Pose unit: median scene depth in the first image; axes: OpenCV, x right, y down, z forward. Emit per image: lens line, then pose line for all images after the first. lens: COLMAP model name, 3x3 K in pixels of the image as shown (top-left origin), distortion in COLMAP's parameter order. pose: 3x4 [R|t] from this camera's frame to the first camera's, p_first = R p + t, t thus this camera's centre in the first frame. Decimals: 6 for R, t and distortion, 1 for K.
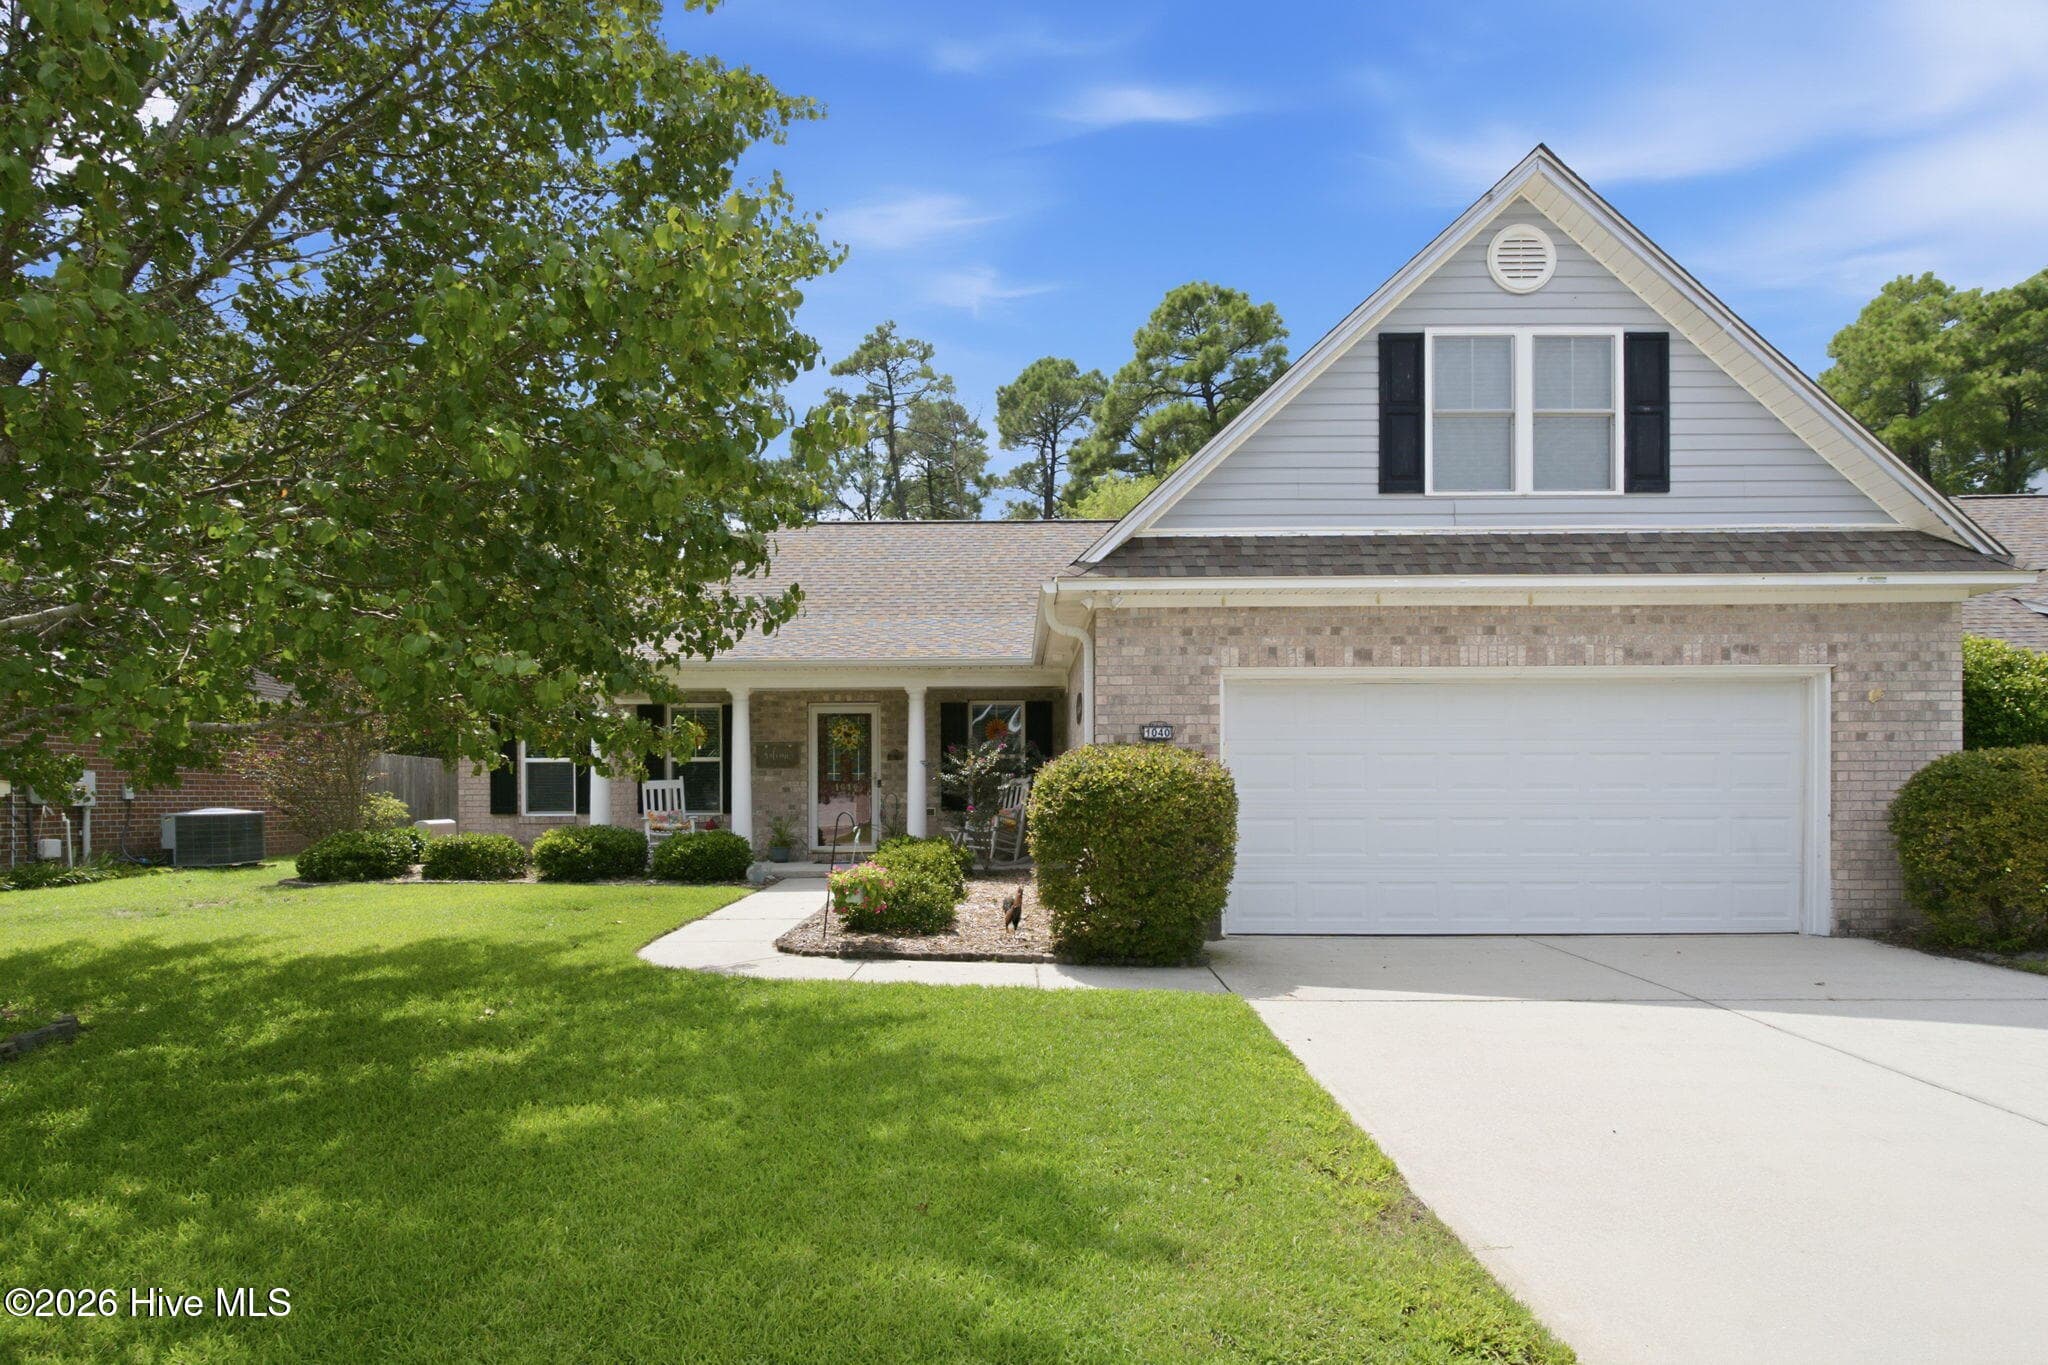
lens RADIAL K [[1059.1, 0, 1019.1], [0, 1059.1, 811.0], [0, 0, 1]] dist [0.001975, 0.000865]
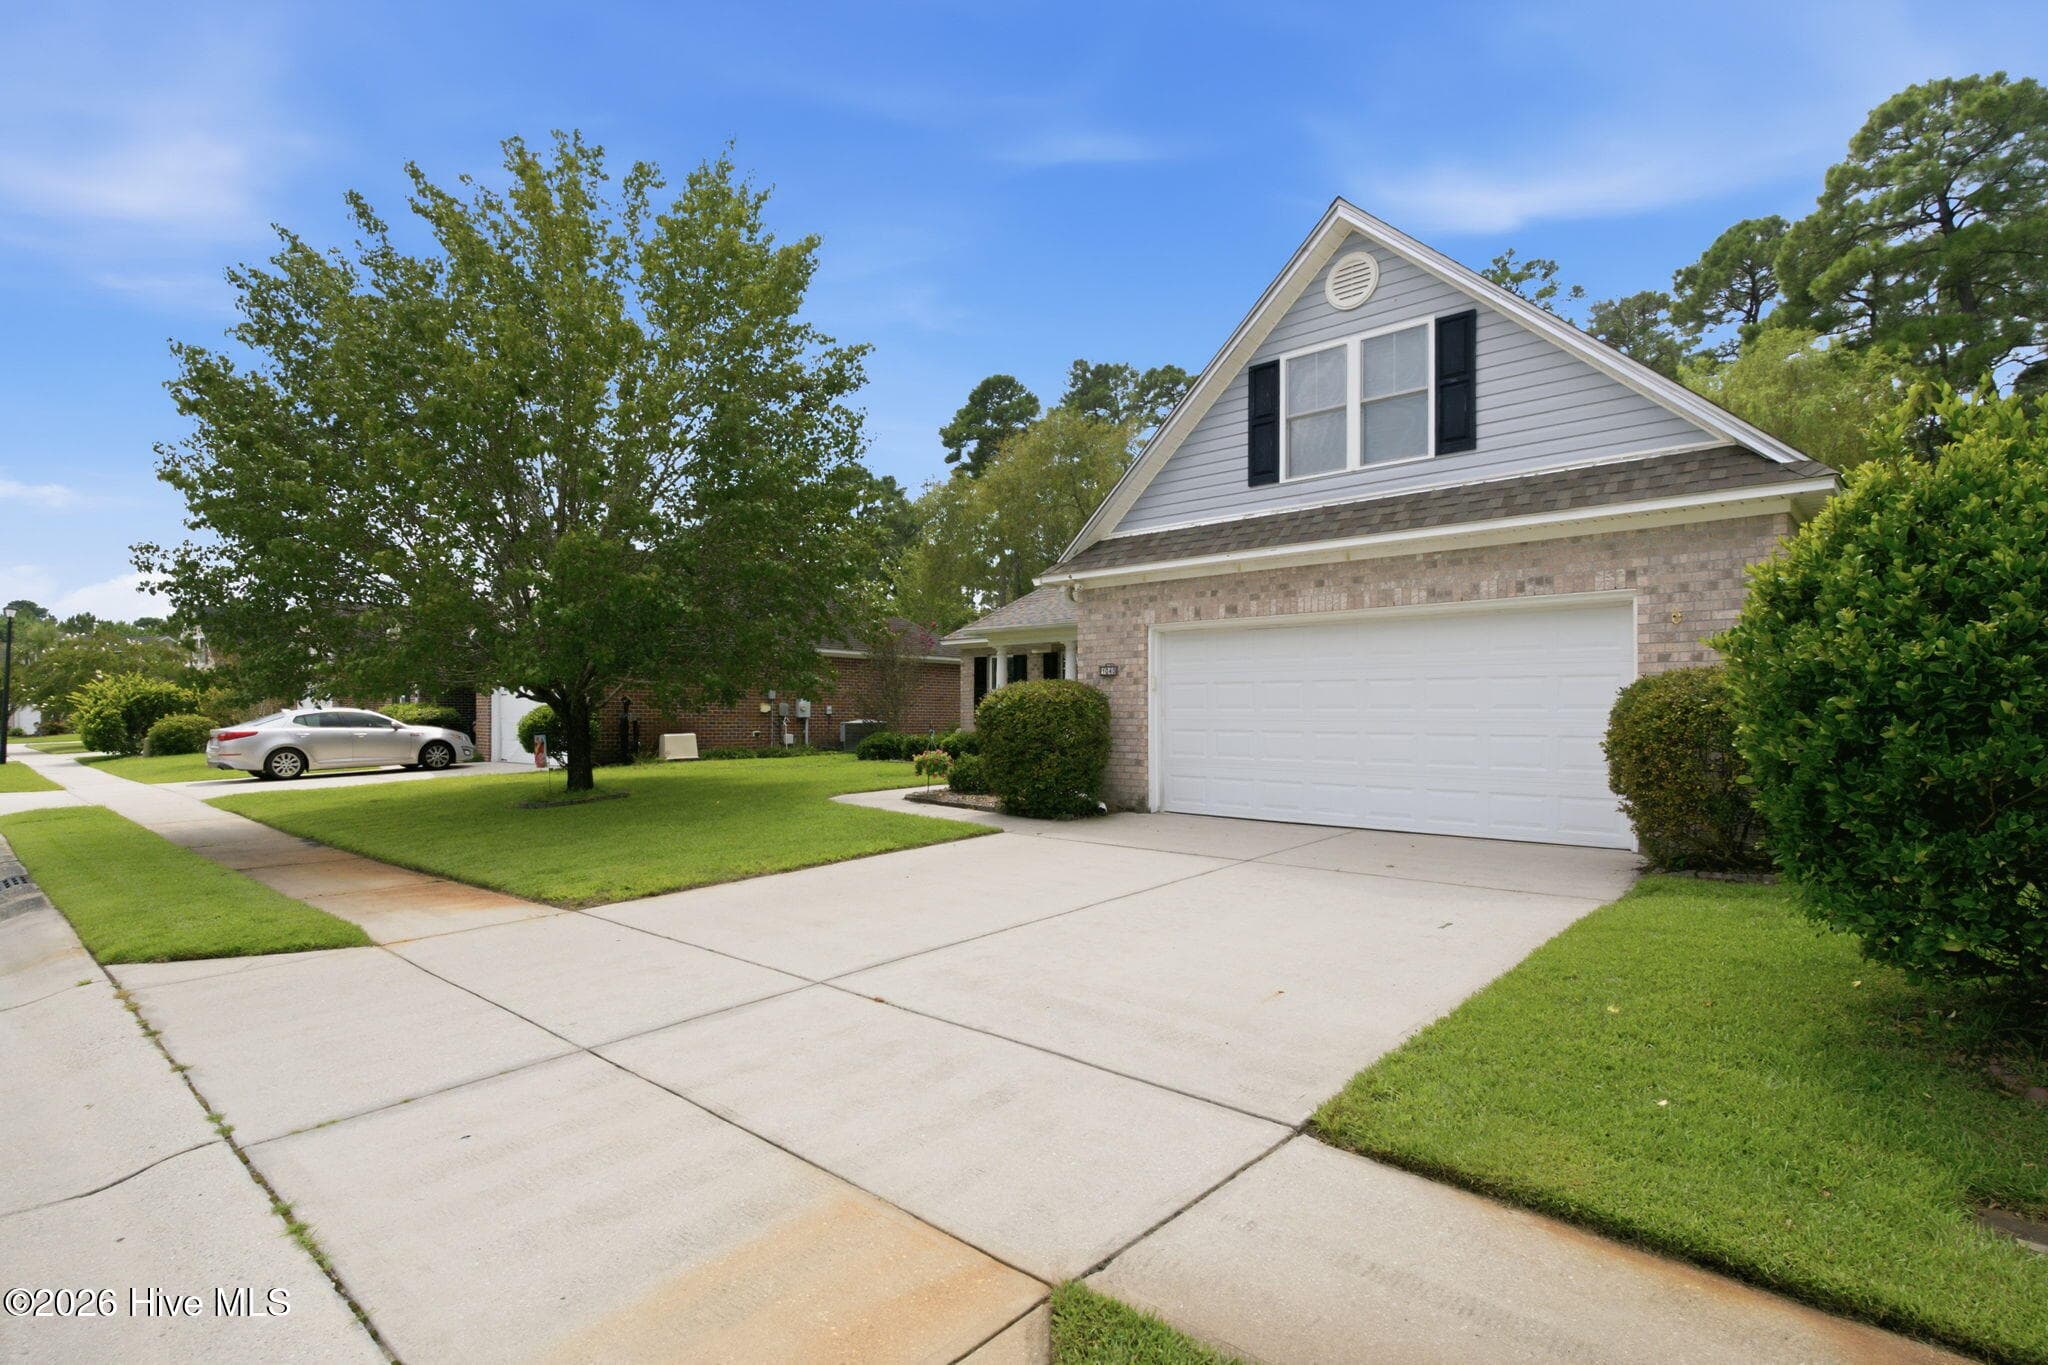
lens RADIAL K [[1018.6, 0, 1030.0], [0, 1018.6, 722.9], [0, 0, 1]] dist [0.001816, 0.000219]
pose [[0.737368, 0.010285, -0.675413, 1.001784], [-0.015425, 0.999880, -0.001614, 0.002809], [0.675315, 0.011608, 0.737438, -0.124712]]
